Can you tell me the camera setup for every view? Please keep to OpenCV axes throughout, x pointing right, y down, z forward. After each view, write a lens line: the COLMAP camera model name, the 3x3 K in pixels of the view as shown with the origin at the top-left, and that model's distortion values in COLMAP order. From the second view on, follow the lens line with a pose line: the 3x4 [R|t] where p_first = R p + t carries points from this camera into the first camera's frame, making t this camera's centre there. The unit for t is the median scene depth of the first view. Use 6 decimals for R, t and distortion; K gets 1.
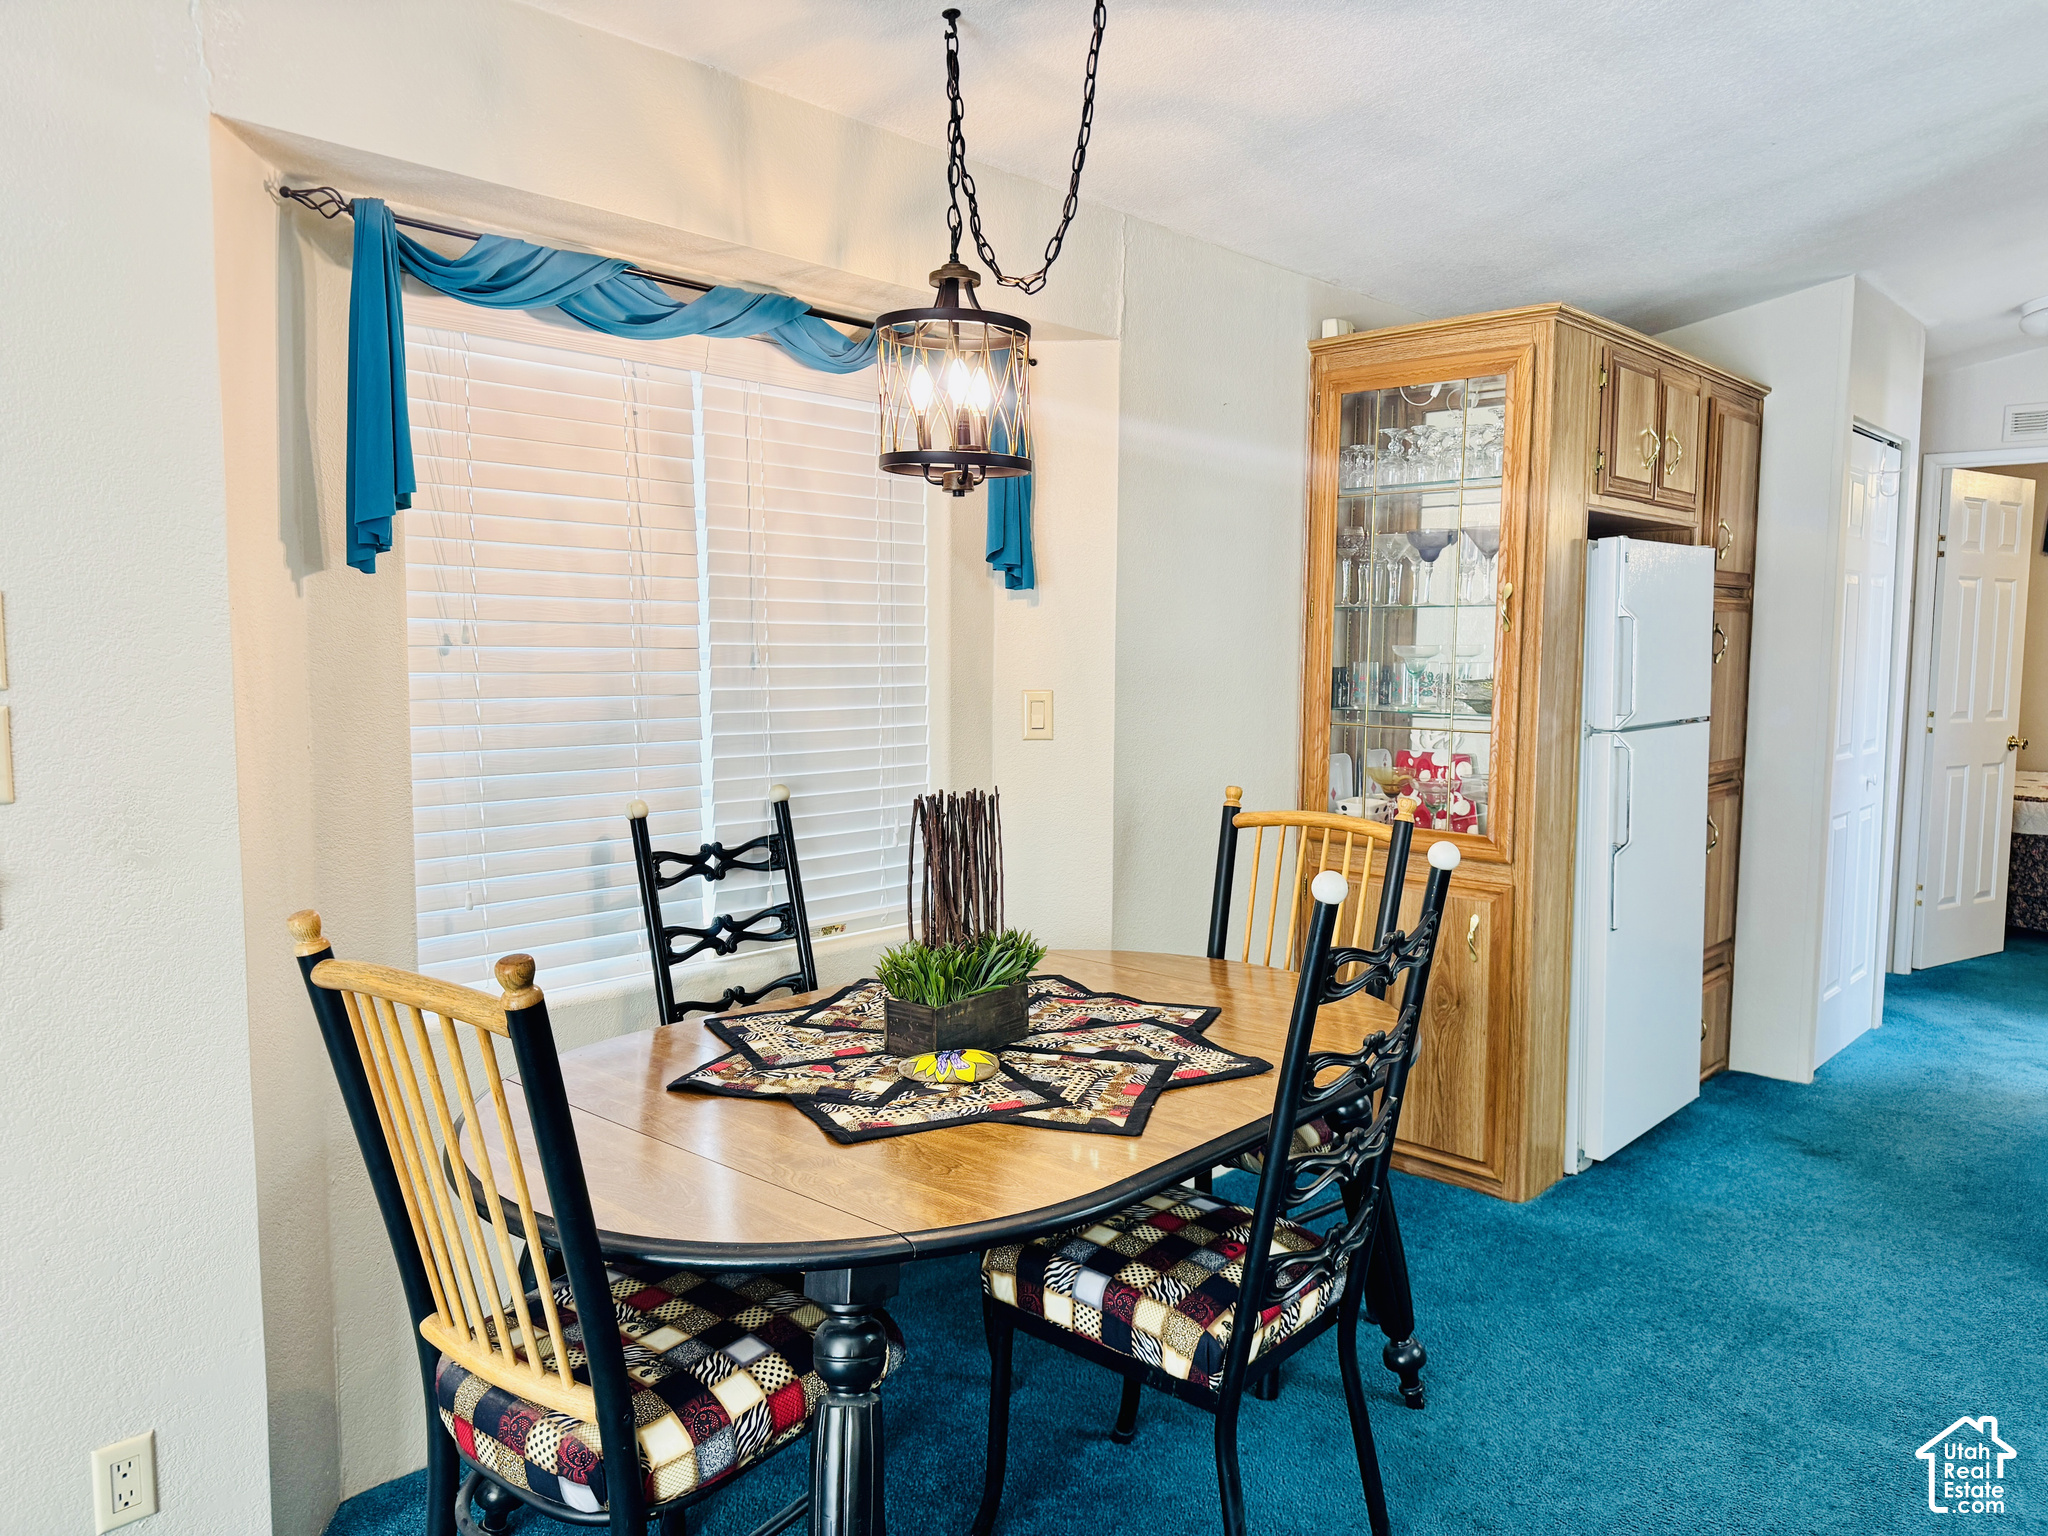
lens RADIAL K [[1446.4, 0, 1030.4], [0, 1446.4, 778.3], [0, 0, 1]] dist [0.141287, -0.265402]
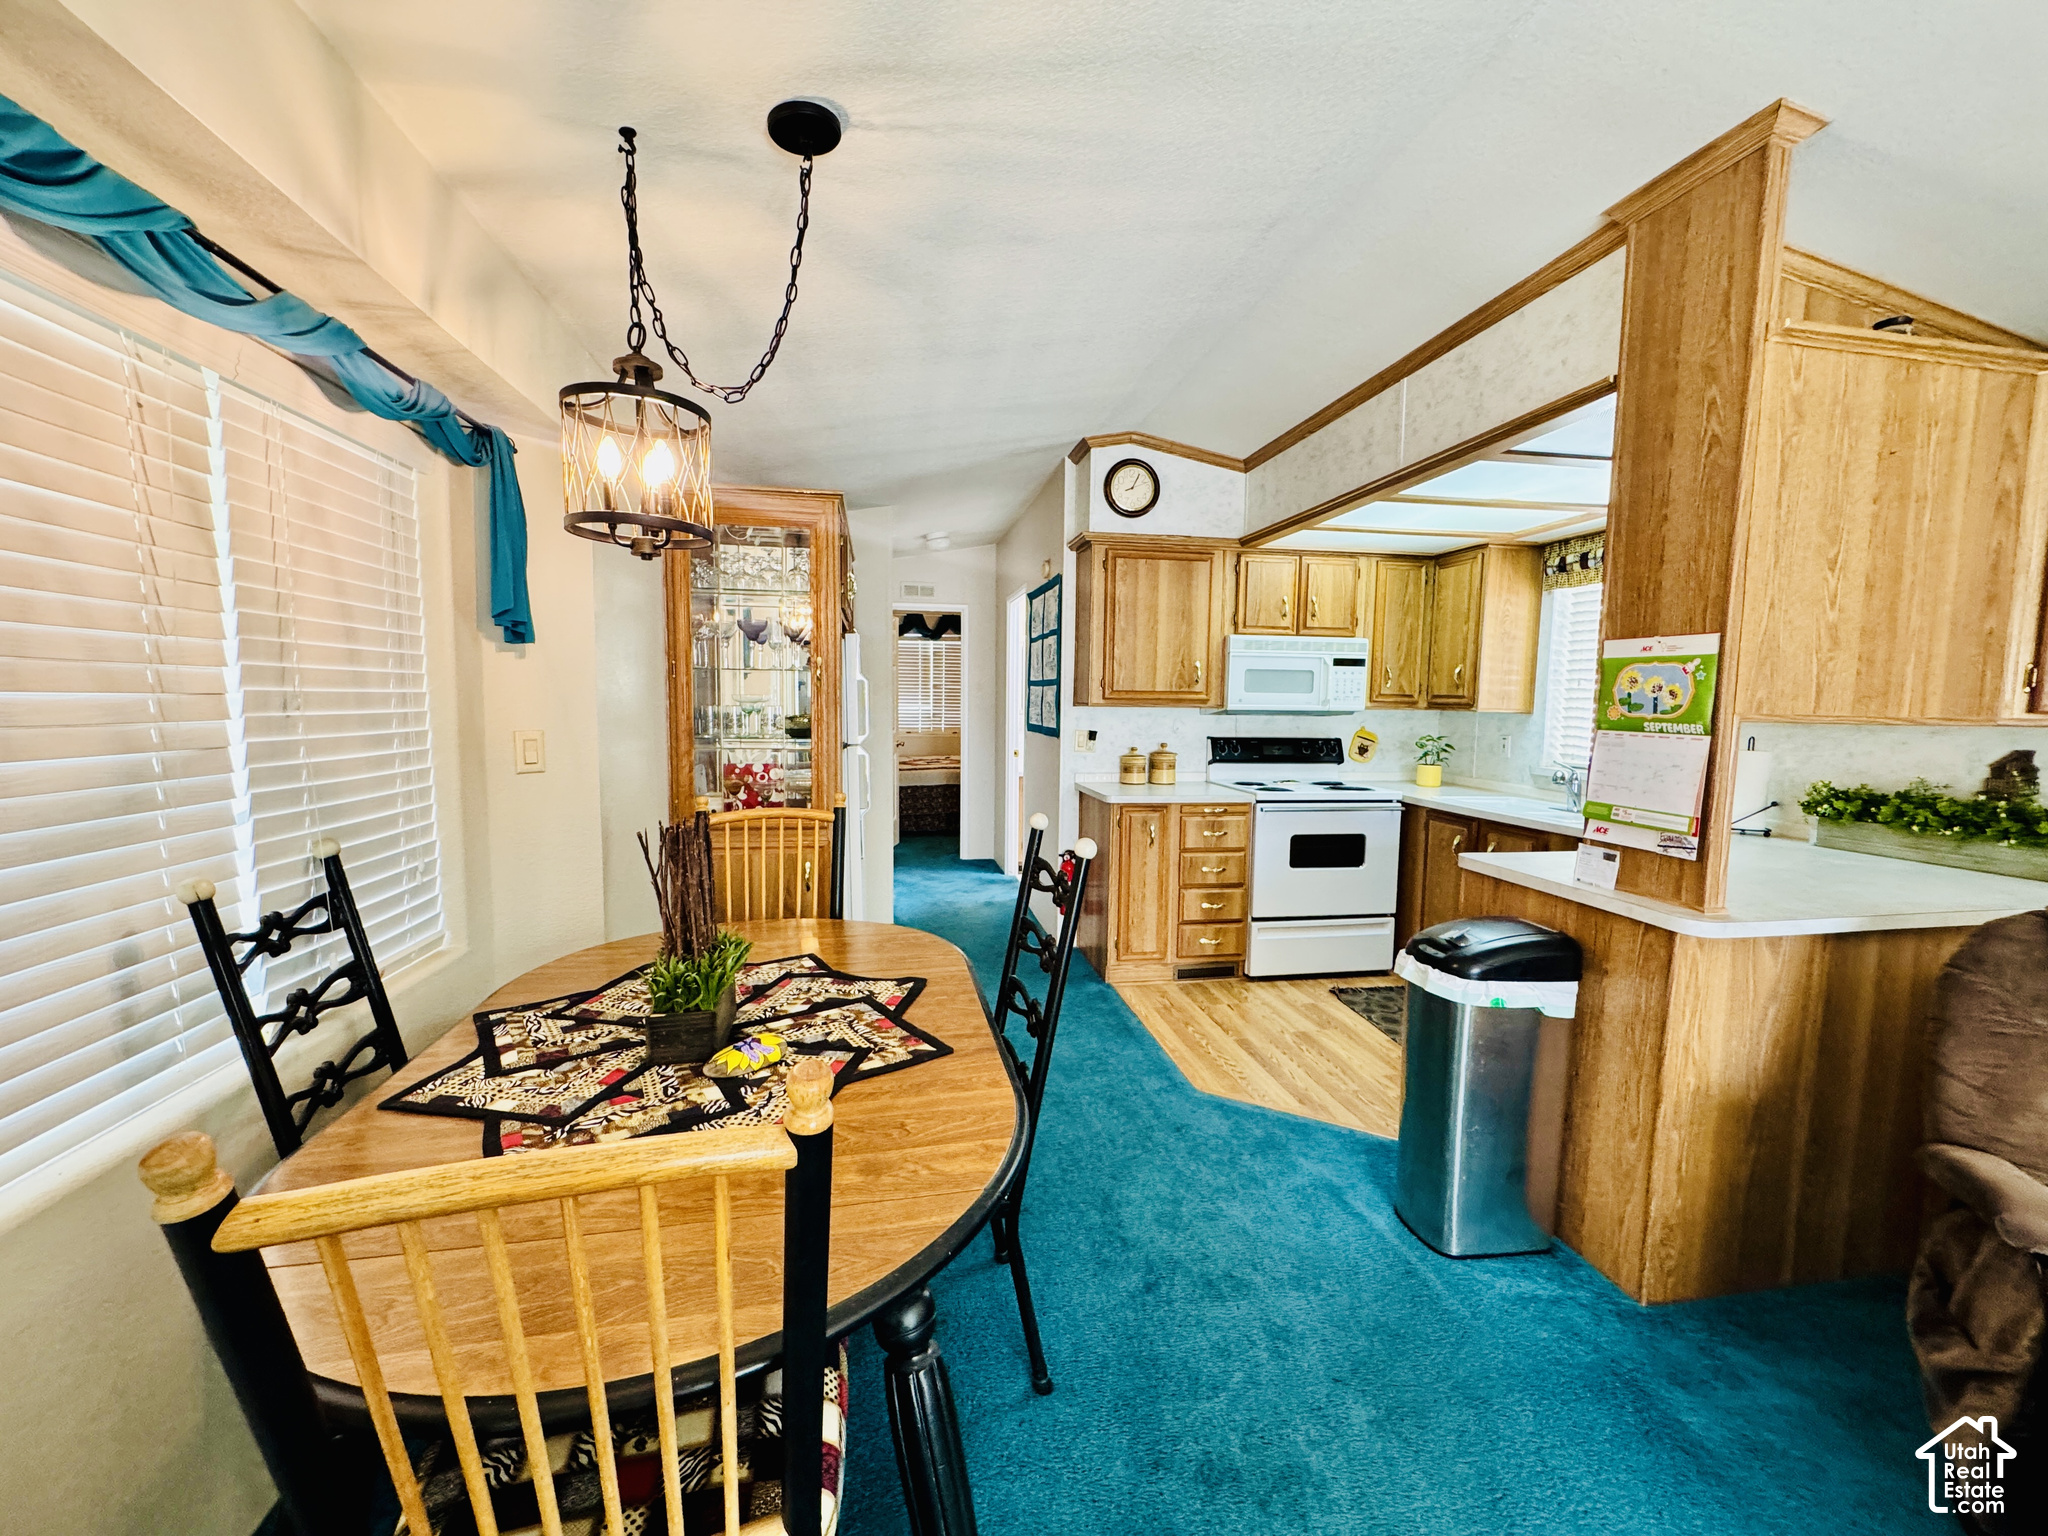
lens RADIAL K [[824.6, 0, 1028.3], [0, 824.6, 767.3], [0, 0, 1]] dist [-0.000286, -0.000256]
pose [[0.600456, -0.066082, 0.796923, -0.345600], [0.070116, 0.997092, 0.029850, -0.027670], [-0.796578, 0.037954, 0.603343, 0.335701]]
